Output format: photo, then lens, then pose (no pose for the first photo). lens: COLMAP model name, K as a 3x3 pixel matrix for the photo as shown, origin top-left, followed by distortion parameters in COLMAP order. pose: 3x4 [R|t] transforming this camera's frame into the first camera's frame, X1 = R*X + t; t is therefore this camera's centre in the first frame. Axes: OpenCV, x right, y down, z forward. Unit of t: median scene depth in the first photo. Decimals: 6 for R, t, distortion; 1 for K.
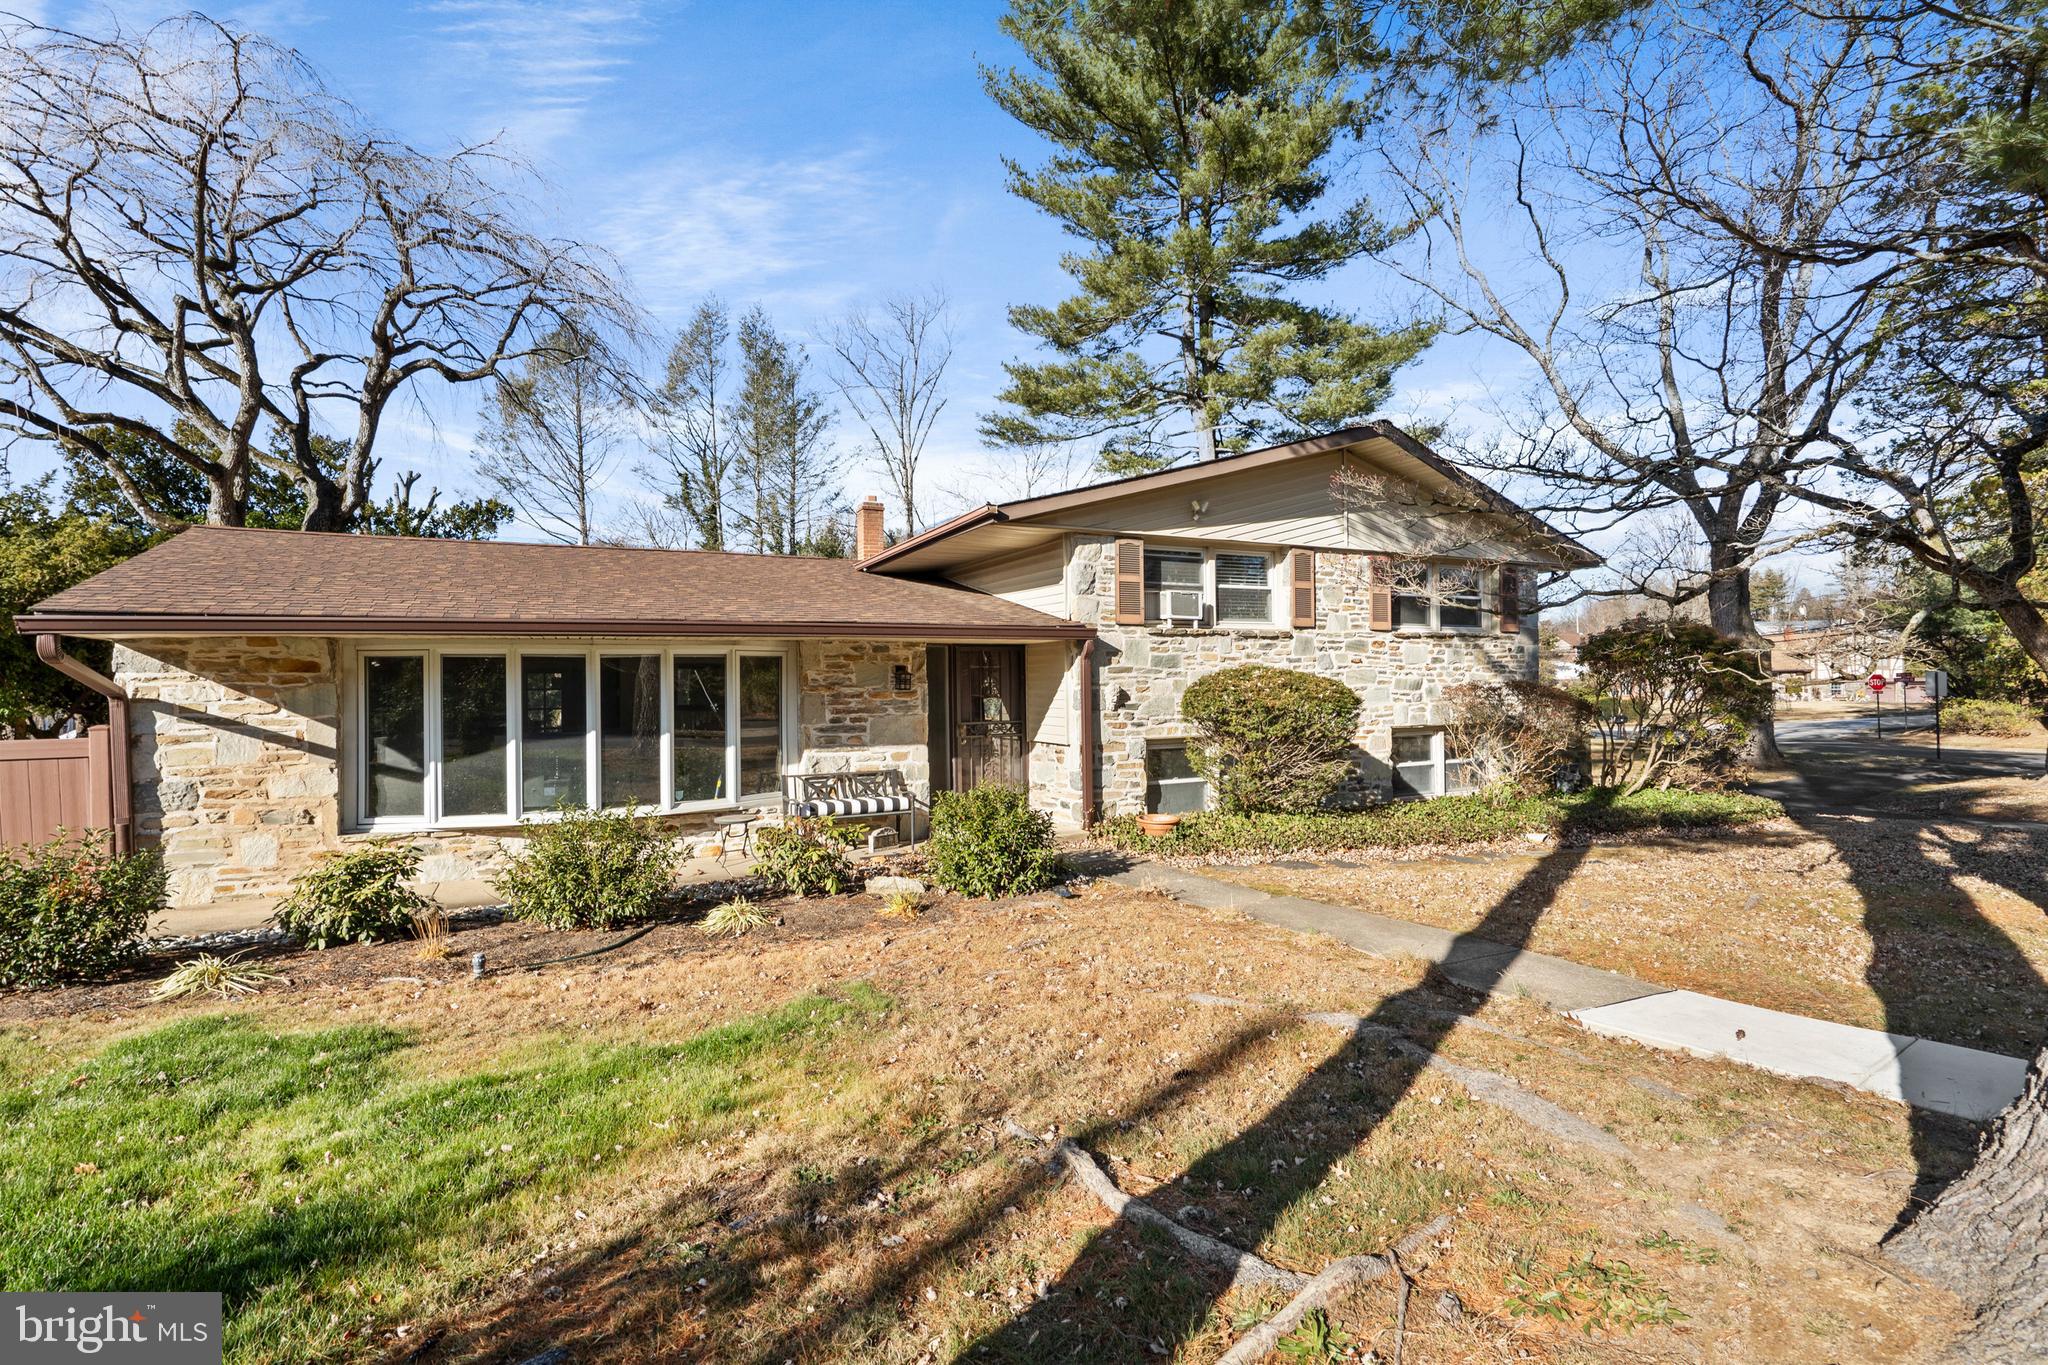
lens RADIAL K [[922.6, 0, 1022.8], [0, 922.6, 678.7], [0, 0, 1]] dist [0.001760, 0.000904]
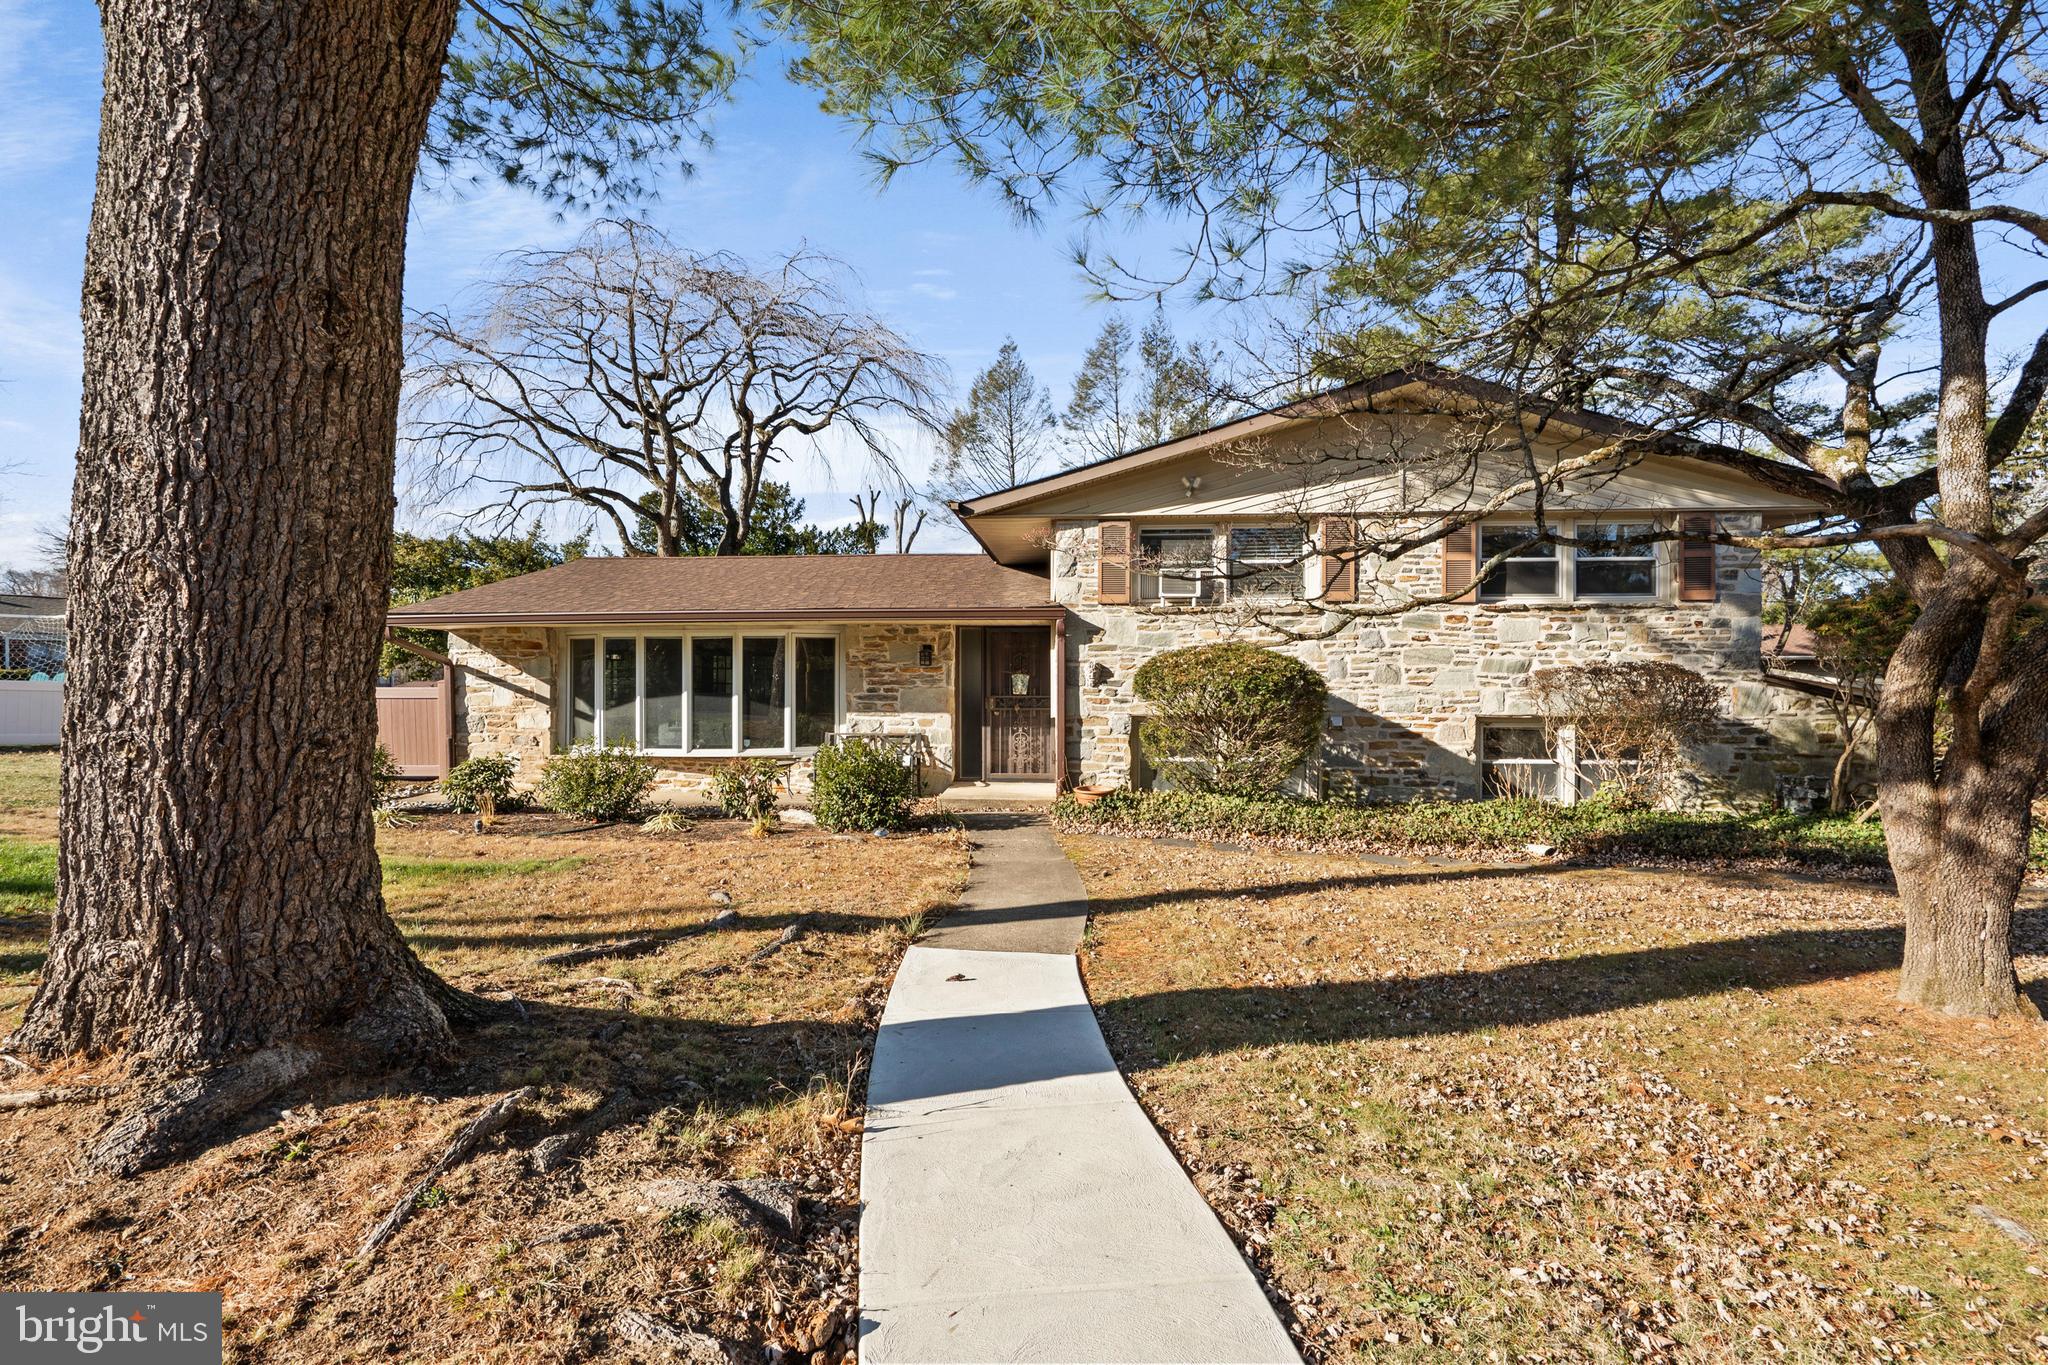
lens RADIAL K [[922.6, 0, 1018.4], [0, 922.6, 680.8], [0, 0, 1]] dist [0.001760, 0.000904]
pose [[0.859413, 0.013441, -0.511105, 0.559501], [-0.008373, 0.999890, 0.012216, 0.015743], [0.511213, -0.006219, 0.859432, 0.054680]]
